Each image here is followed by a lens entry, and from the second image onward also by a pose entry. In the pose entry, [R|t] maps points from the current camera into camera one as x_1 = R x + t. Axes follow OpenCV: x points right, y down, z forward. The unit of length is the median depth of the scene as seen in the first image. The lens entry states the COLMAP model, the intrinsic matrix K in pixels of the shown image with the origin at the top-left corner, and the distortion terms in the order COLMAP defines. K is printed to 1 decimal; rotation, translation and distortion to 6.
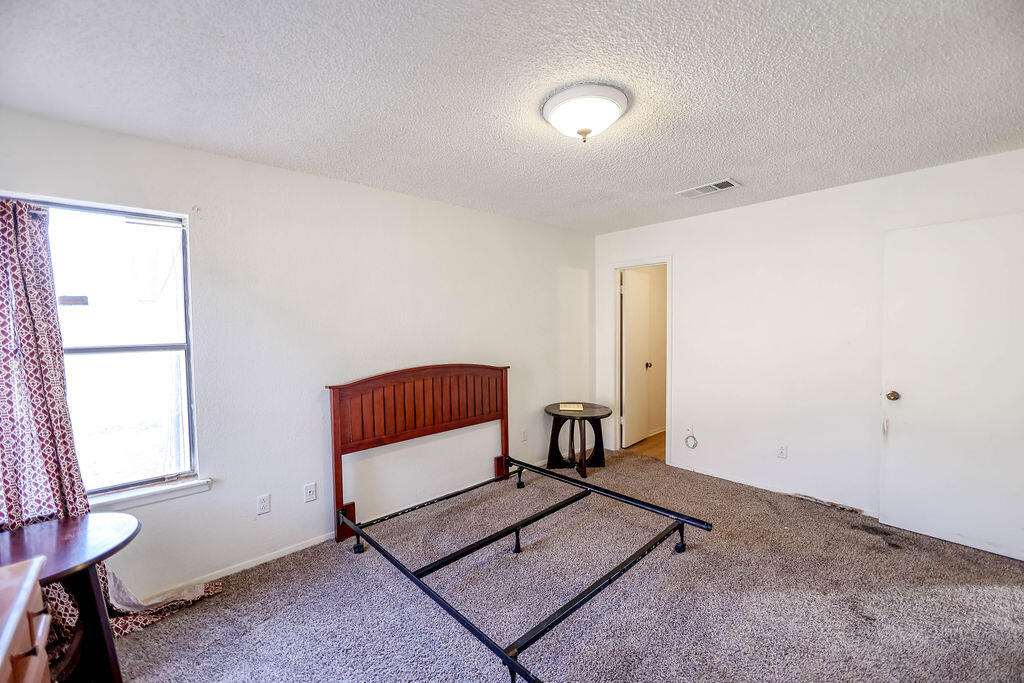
lens RADIAL K [[407.4, 0, 507.6], [0, 407.4, 343.4], [0, 0, 1]] dist [-0.016250, 0.003048]
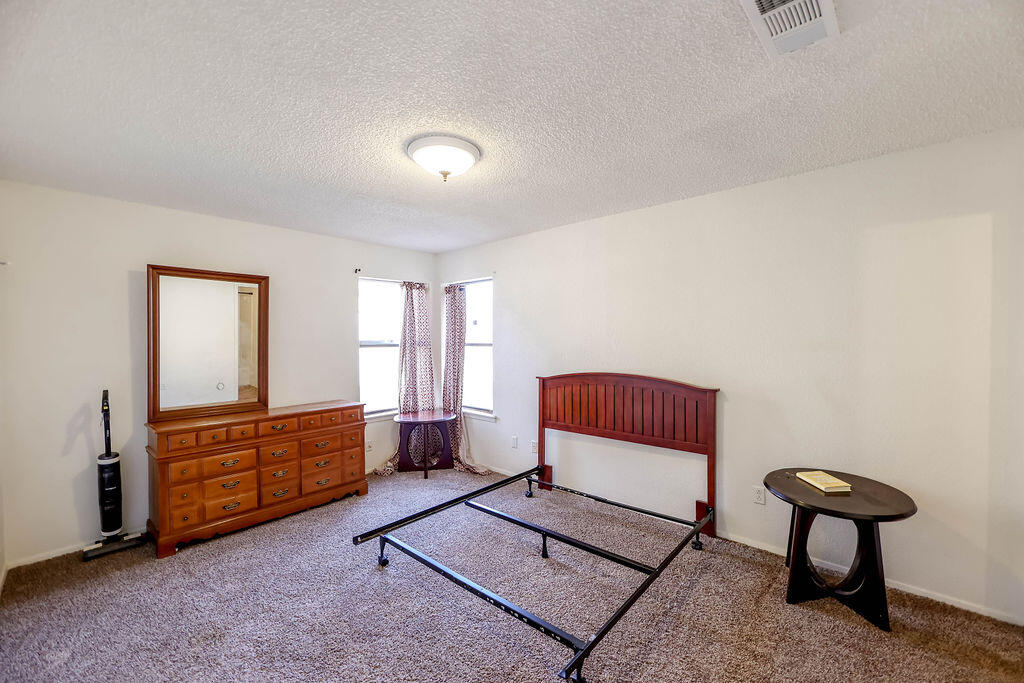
lens RADIAL K [[407.4, 0, 507.6], [0, 407.4, 343.4], [0, 0, 1]] dist [-0.016250, 0.003048]
pose [[0.101102, 0.038579, -0.994128, 0.875121], [-0.029029, 0.998937, 0.035814, -0.054214], [0.994452, 0.025238, 0.102115, 0.670111]]
